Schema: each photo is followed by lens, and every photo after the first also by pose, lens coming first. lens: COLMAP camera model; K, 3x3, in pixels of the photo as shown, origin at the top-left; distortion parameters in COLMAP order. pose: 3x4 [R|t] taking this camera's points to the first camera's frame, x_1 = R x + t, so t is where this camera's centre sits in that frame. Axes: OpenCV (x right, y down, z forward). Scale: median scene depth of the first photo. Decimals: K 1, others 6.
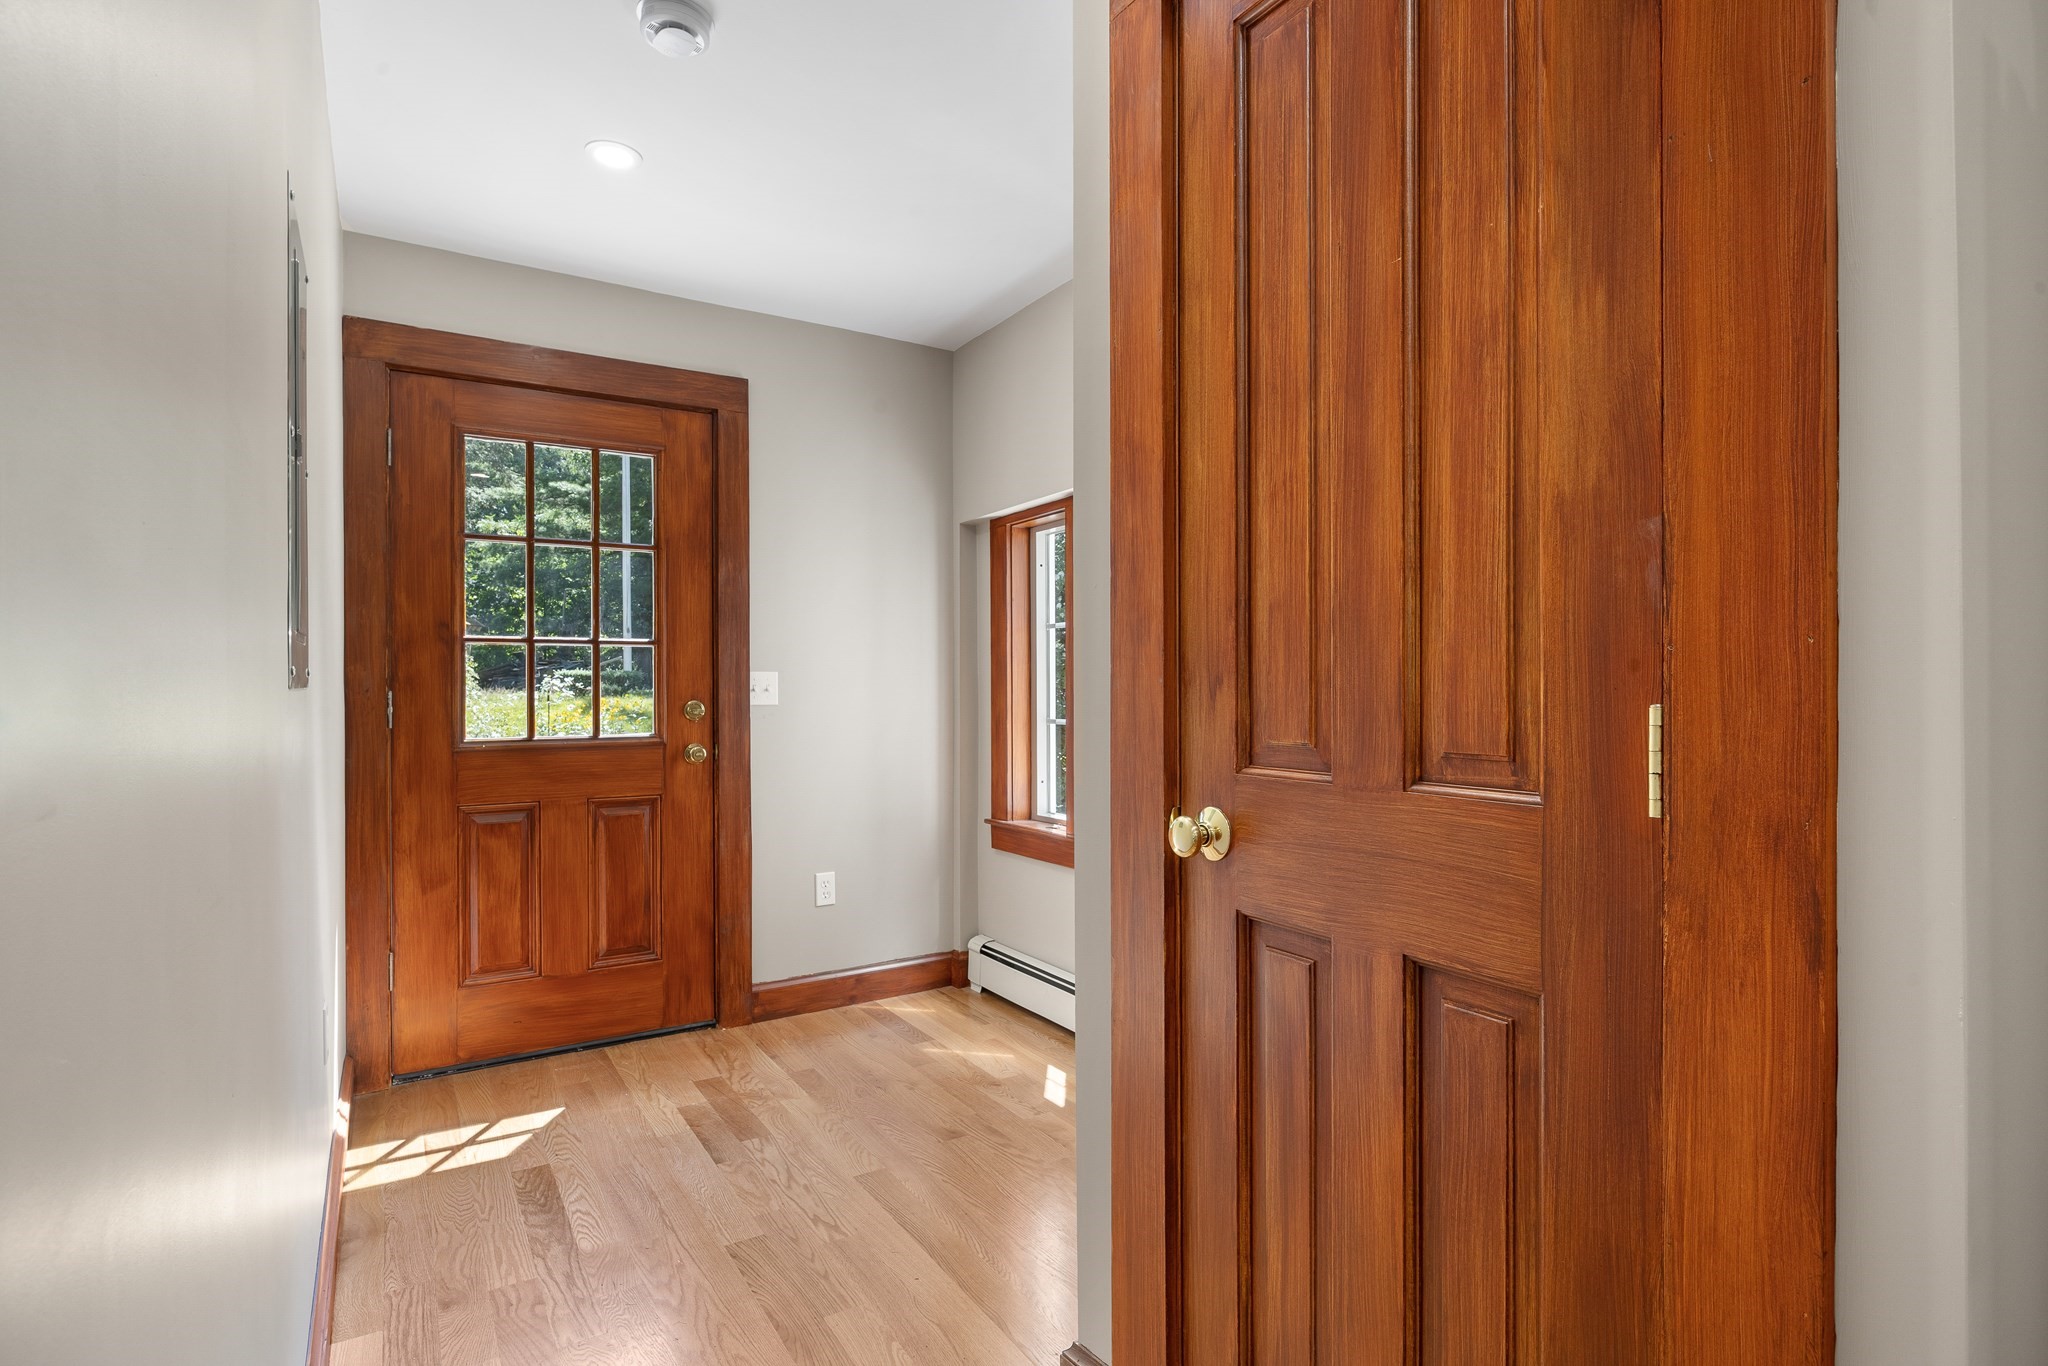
lens RADIAL K [[1028.5, 0, 1030.3], [0, 1028.5, 695.1], [0, 0, 1]] dist [-0.008056, -0.000292]
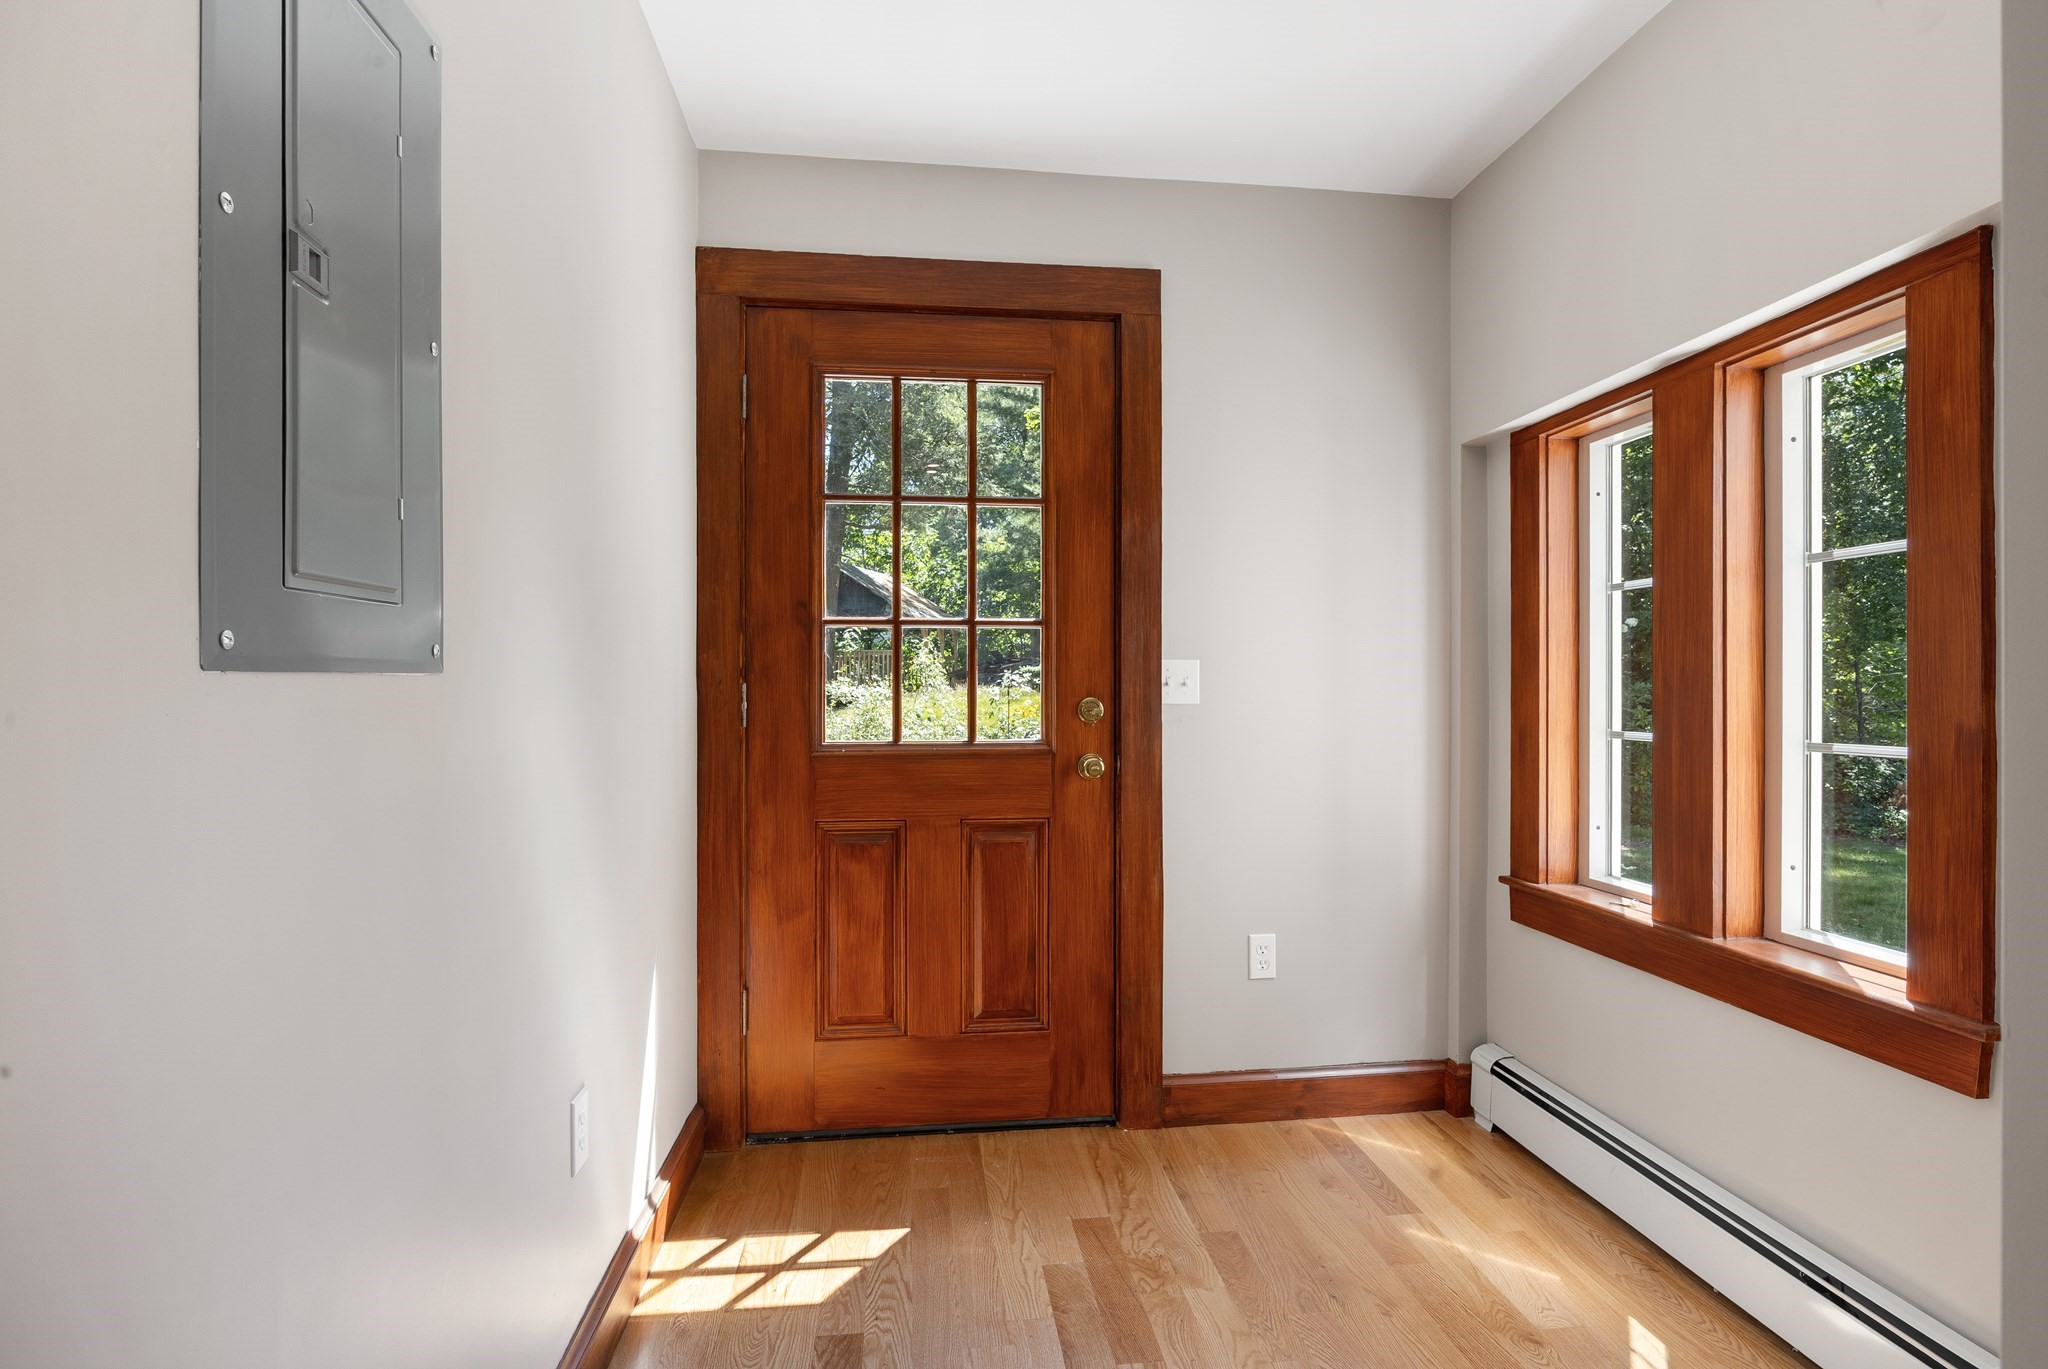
lens RADIAL K [[1040.1, 0, 1024.0], [0, 1040.1, 684.5], [0, 0, 1]] dist [-0.009453, 0.000073]
pose [[0.903285, 0.003792, -0.429023, -0.039550], [-0.006846, 0.999961, -0.005577, 0.000200], [0.428985, 0.007974, 0.903276, 0.282994]]
